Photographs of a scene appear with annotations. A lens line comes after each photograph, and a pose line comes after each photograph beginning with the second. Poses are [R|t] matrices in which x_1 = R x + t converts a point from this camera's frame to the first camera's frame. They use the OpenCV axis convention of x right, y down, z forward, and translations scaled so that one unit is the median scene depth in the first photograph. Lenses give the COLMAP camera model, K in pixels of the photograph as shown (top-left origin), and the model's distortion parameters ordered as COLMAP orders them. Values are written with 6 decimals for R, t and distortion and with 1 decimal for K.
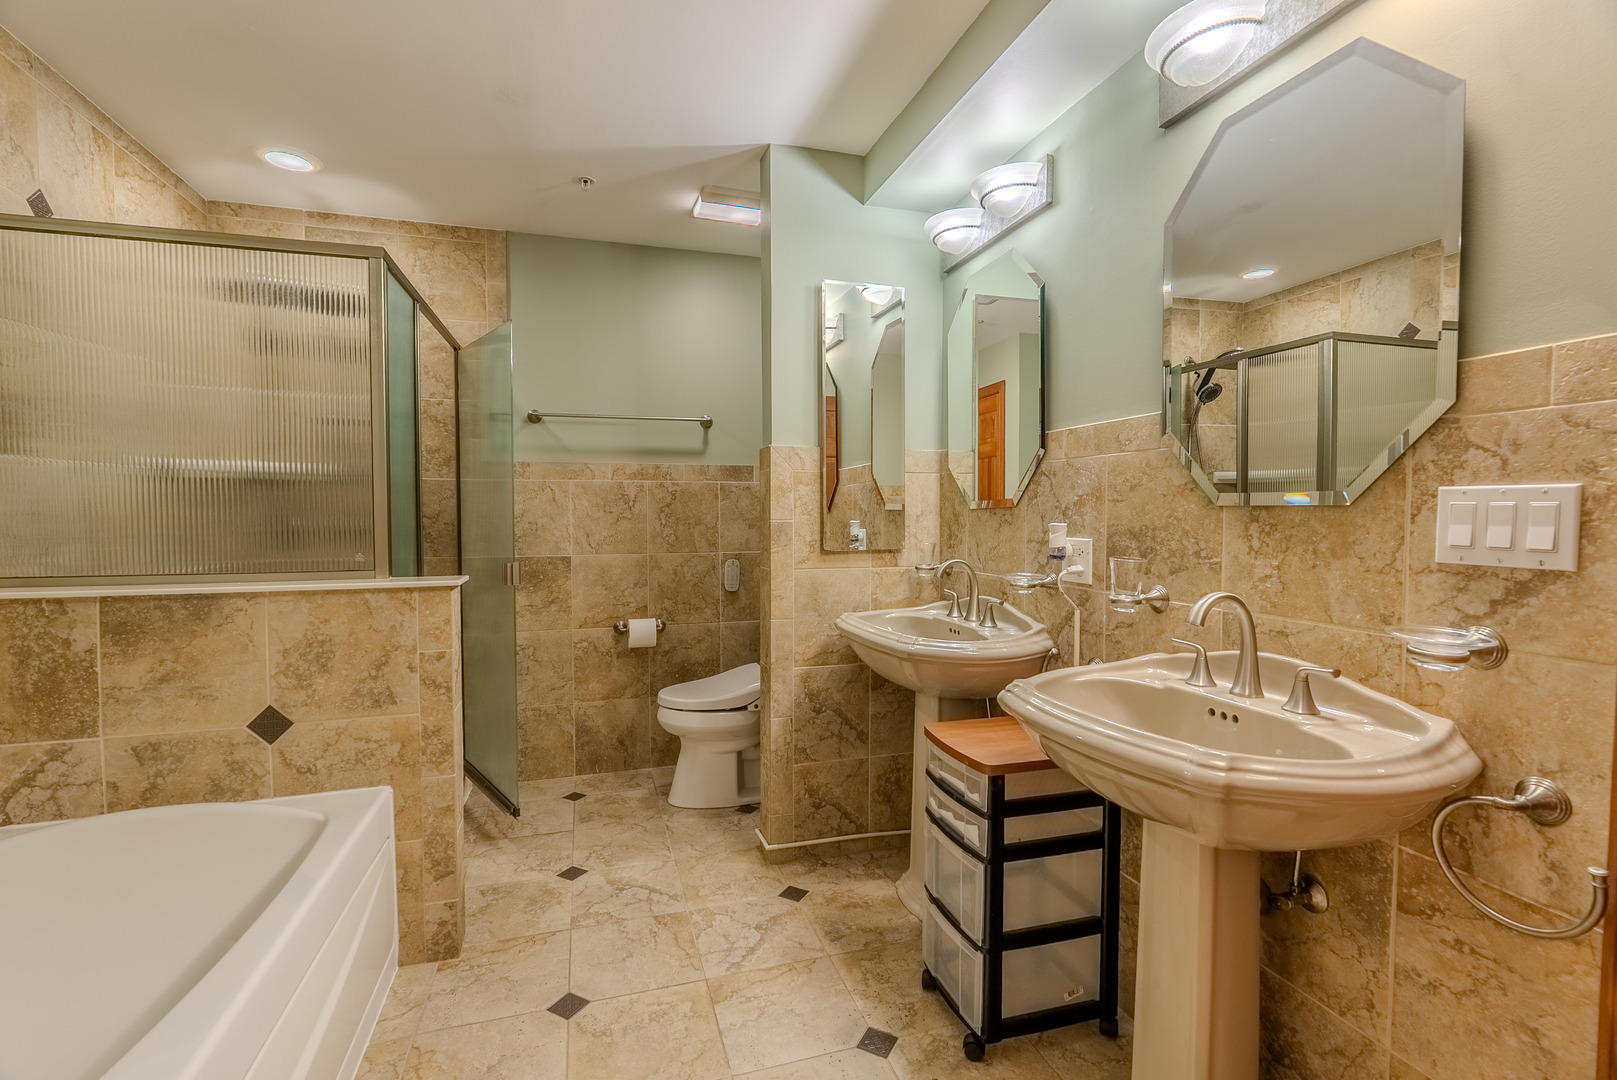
lens RADIAL K [[718.0, 0, 807.2], [0, 718.0, 537.1], [0, 0, 1]] dist [-0.006663, 0.001275]
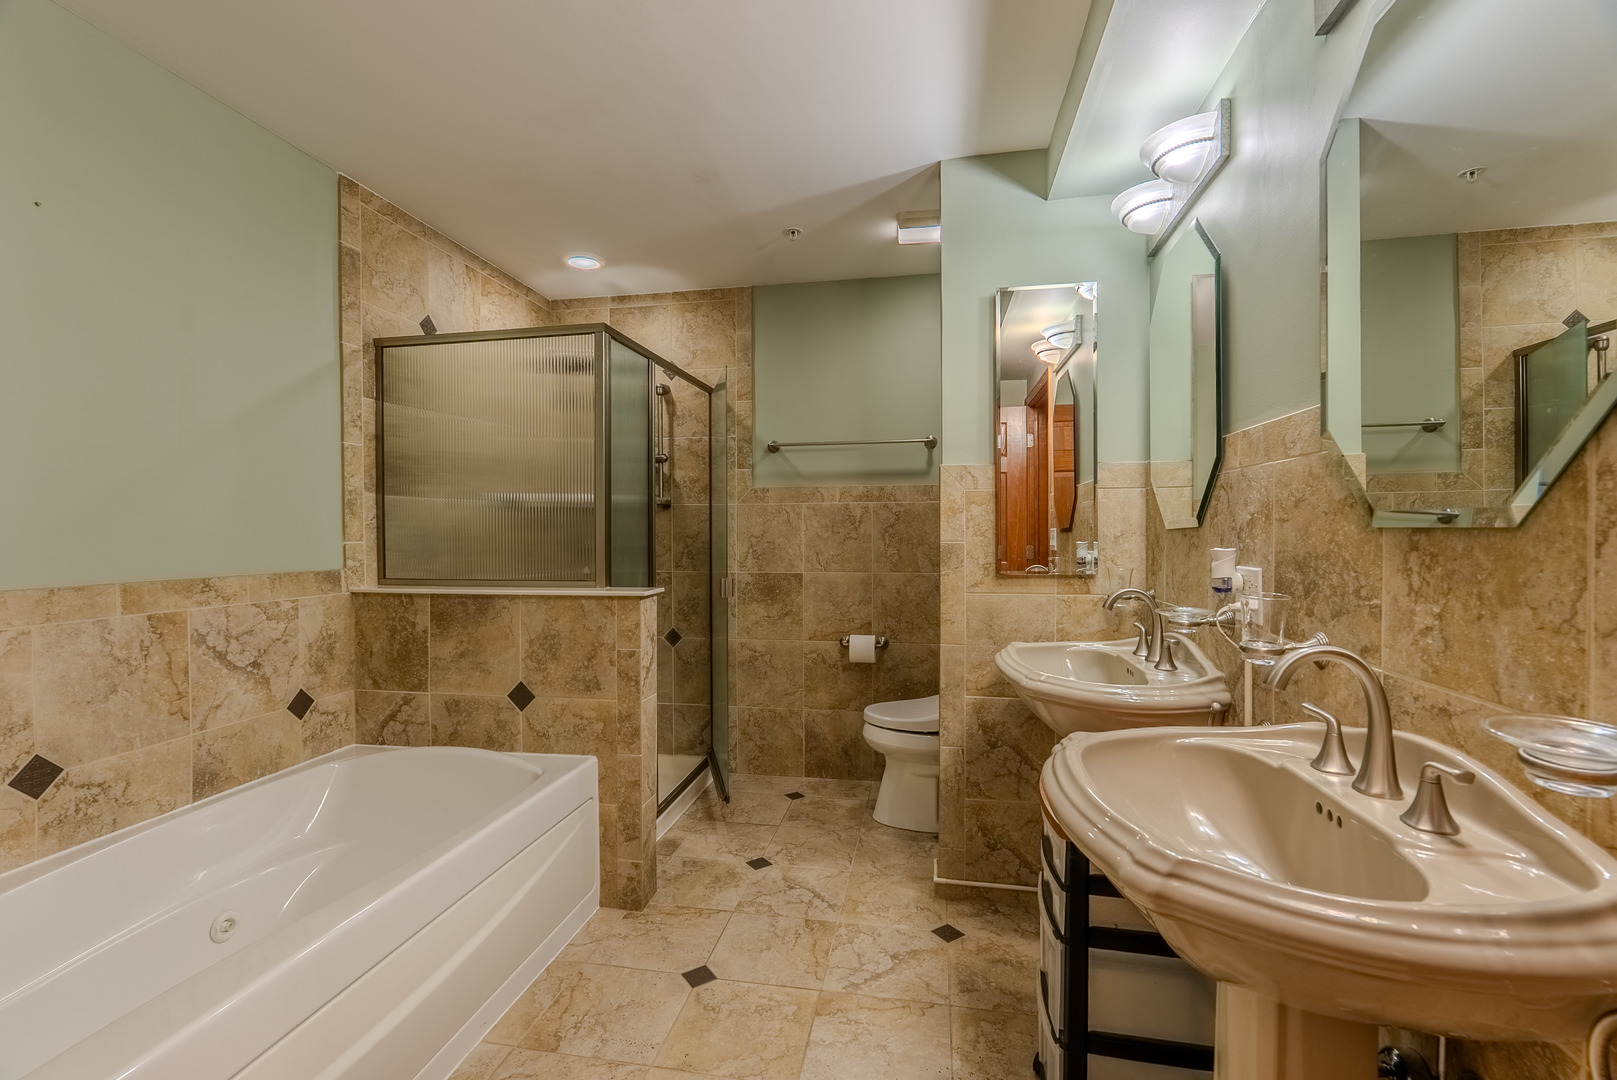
lens RADIAL K [[718.0, 0, 806.8], [0, 718.0, 537.1], [0, 0, 1]] dist [-0.006663, 0.001275]
pose [[0.884809, 0.001496, -0.465951, 0.278748], [-0.012758, 0.999698, -0.021016, -0.007950], [0.465779, 0.024540, 0.884561, 0.060127]]
